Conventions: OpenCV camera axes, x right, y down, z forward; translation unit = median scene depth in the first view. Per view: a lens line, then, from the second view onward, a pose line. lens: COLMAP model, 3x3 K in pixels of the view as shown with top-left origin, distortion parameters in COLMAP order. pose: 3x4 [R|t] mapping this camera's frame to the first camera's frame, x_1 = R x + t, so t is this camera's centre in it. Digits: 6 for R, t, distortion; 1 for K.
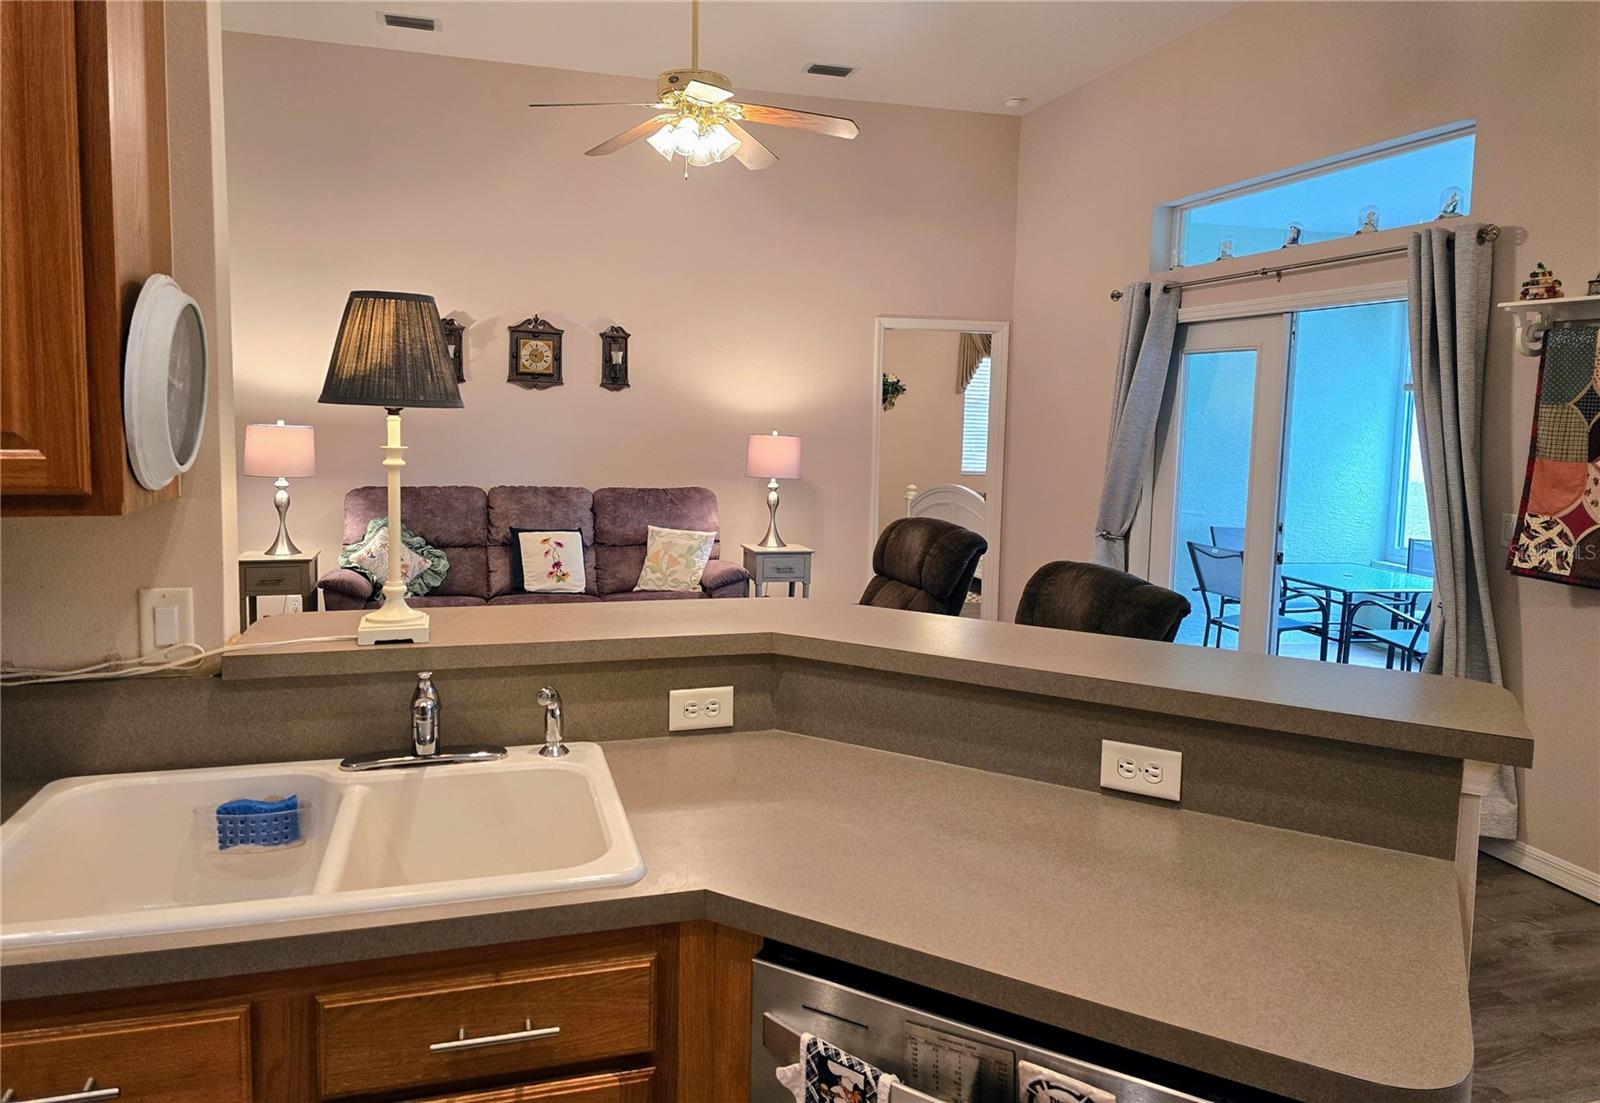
lens RADIAL K [[1074.5, 0, 804.0], [0, 1074.5, 554.2], [0, 0, 1]] dist [-0.001859, -0.001257]
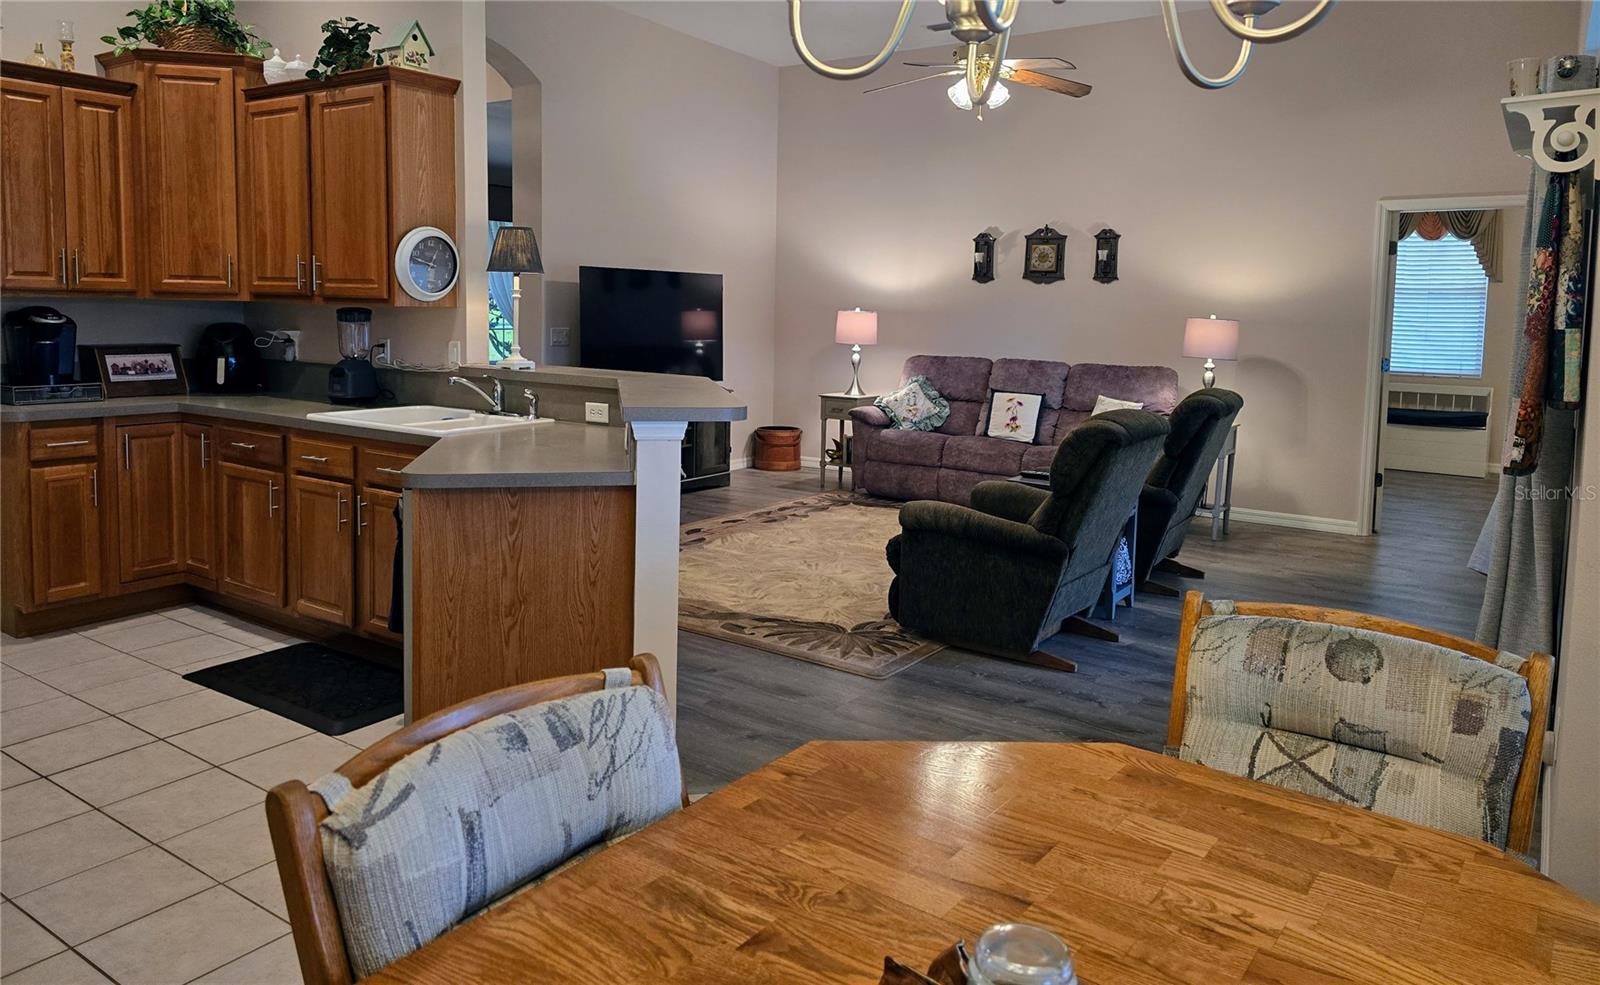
lens RADIAL K [[1066.1, 0, 801.2], [0, 1066.1, 488.7], [0, 0, 1]] dist [0.008351, 0.000812]
pose [[0.608266, 0.118577, -0.784826, 0.606146], [-0.110408, 0.991806, 0.064279, 0.037669], [0.786017, 0.047552, 0.616374, 0.009977]]
